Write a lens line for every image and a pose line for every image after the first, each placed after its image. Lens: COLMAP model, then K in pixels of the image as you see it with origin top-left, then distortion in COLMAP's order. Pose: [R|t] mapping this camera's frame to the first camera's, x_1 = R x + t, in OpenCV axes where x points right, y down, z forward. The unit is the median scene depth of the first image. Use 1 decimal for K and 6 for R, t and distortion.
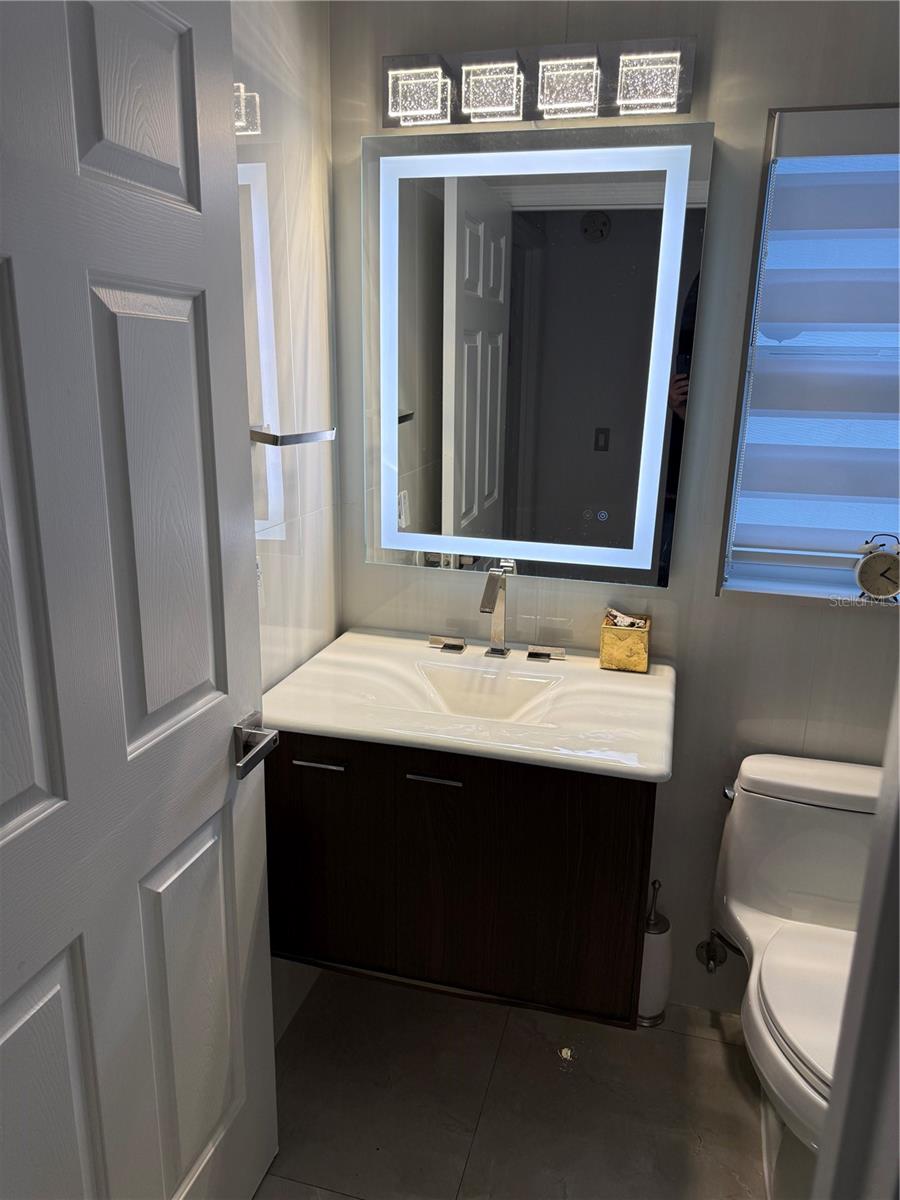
lens RADIAL K [[851.6, 0, 457.2], [0, 851.6, 605.3], [0, 0, 1]] dist [0.071393, -0.074515]
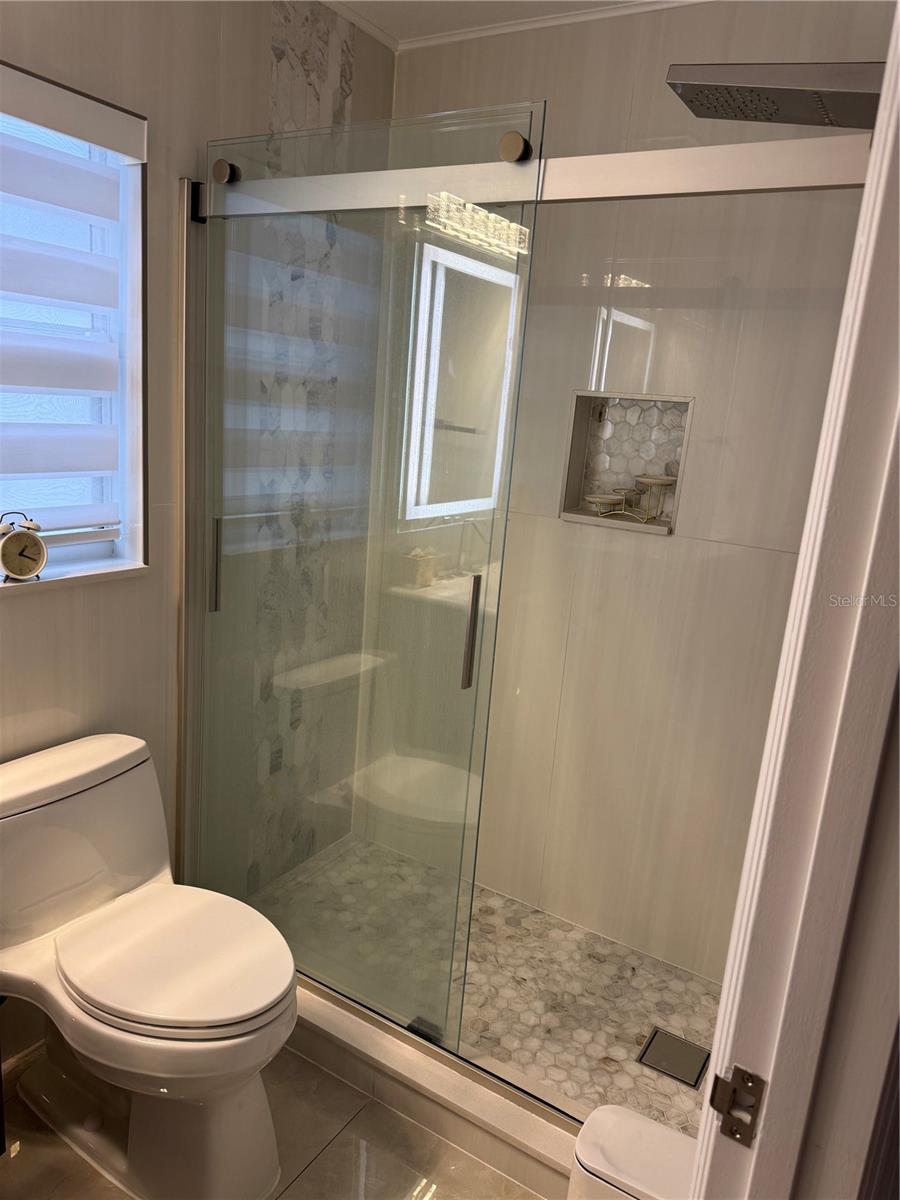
lens RADIAL K [[851.6, 0, 457.2], [0, 851.6, 605.3], [0, 0, 1]] dist [0.071393, -0.074515]
pose [[0.292482, -0.221709, 0.930215, -0.274863], [0.183046, 0.967745, 0.173100, -0.058271], [-0.938589, 0.119644, 0.323631, 0.235863]]
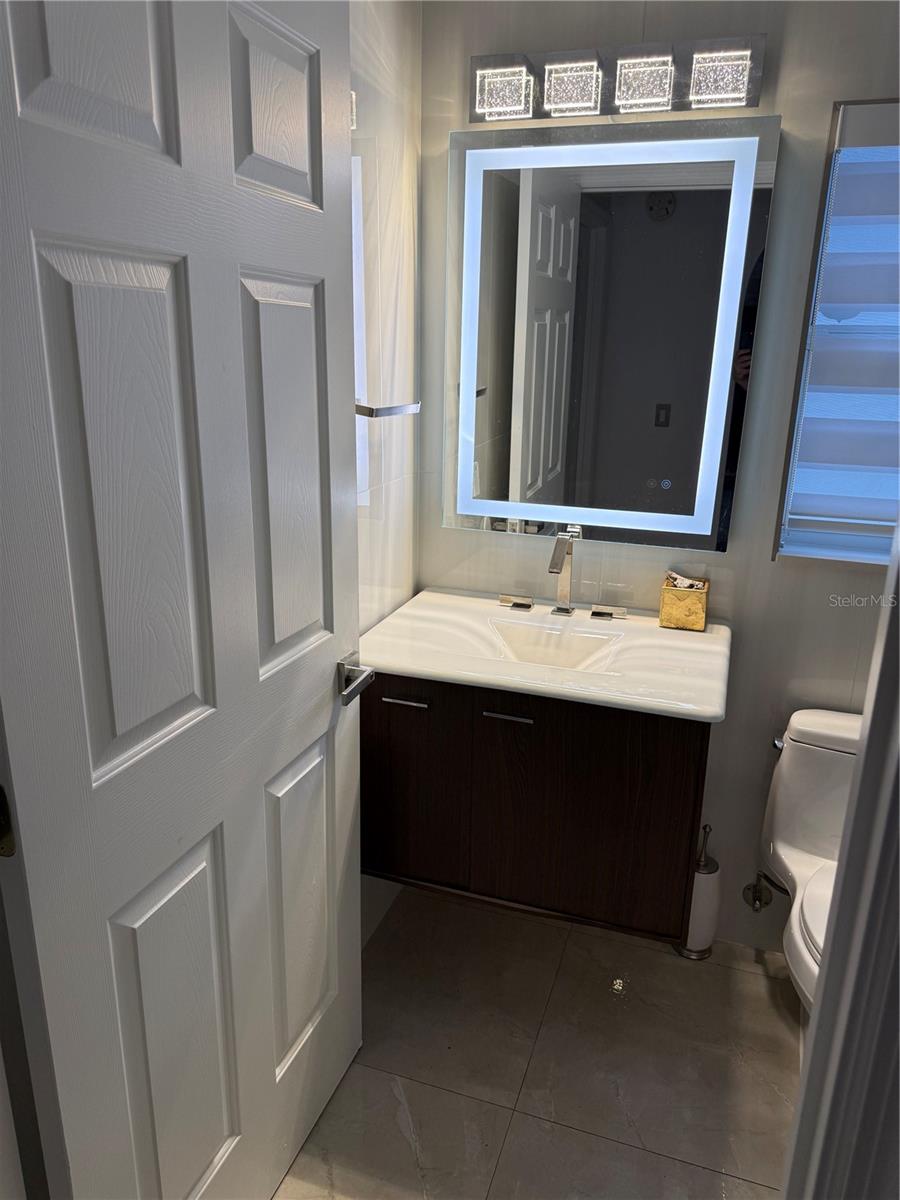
lens RADIAL K [[855.3, 0, 453.1], [0, 855.3, 609.0], [0, 0, 1]] dist [0.054708, -0.060368]
pose [[0.997887, 0.019032, -0.062129, -0.027425], [-0.017280, 0.999441, 0.028604, 0.026402], [0.062639, -0.027470, 0.997658, -0.100648]]
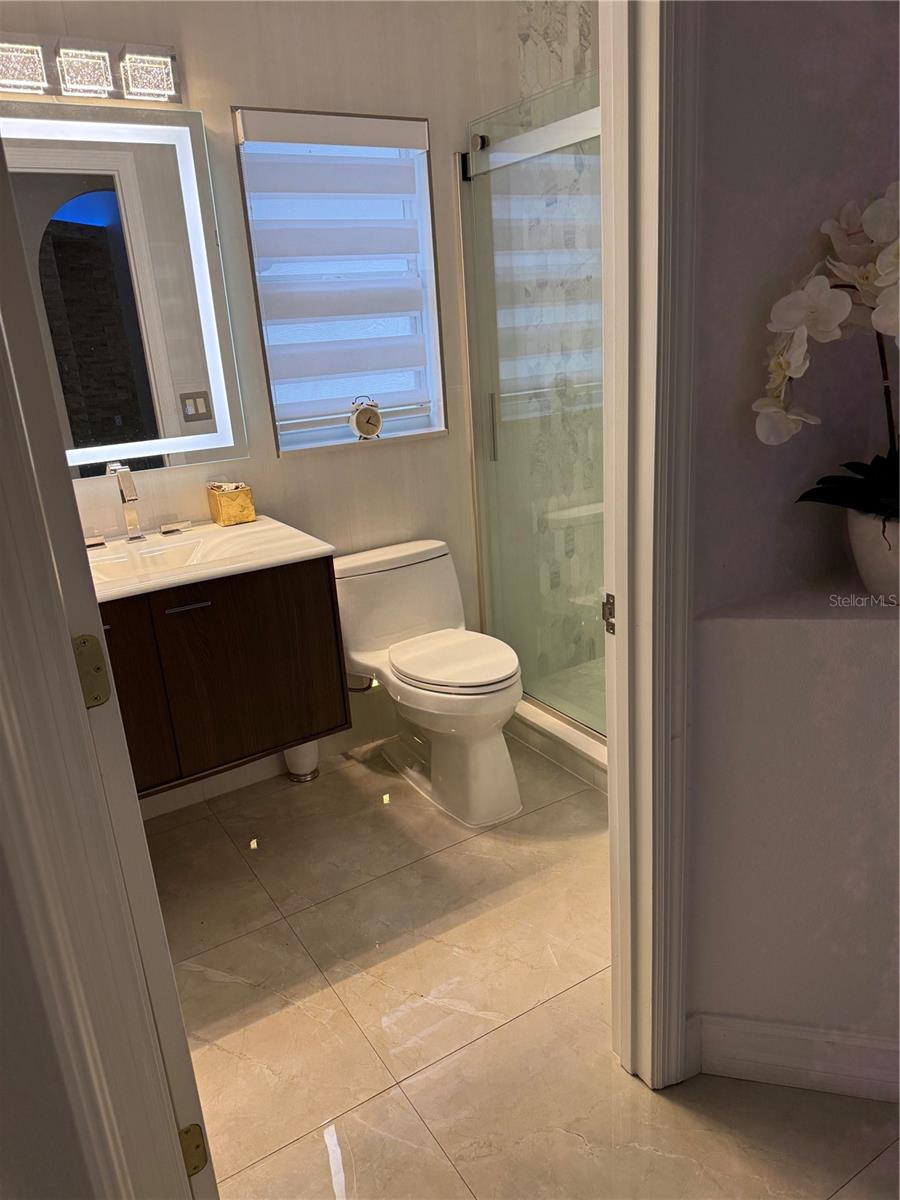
lens RADIAL K [[855.3, 0, 453.1], [0, 855.3, 609.0], [0, 0, 1]] dist [0.054708, -0.060368]
pose [[0.680908, -0.294508, 0.670544, -0.542301], [0.271589, 0.951840, 0.142269, 0.107444], [-0.680150, 0.085240, 0.728100, -0.207352]]
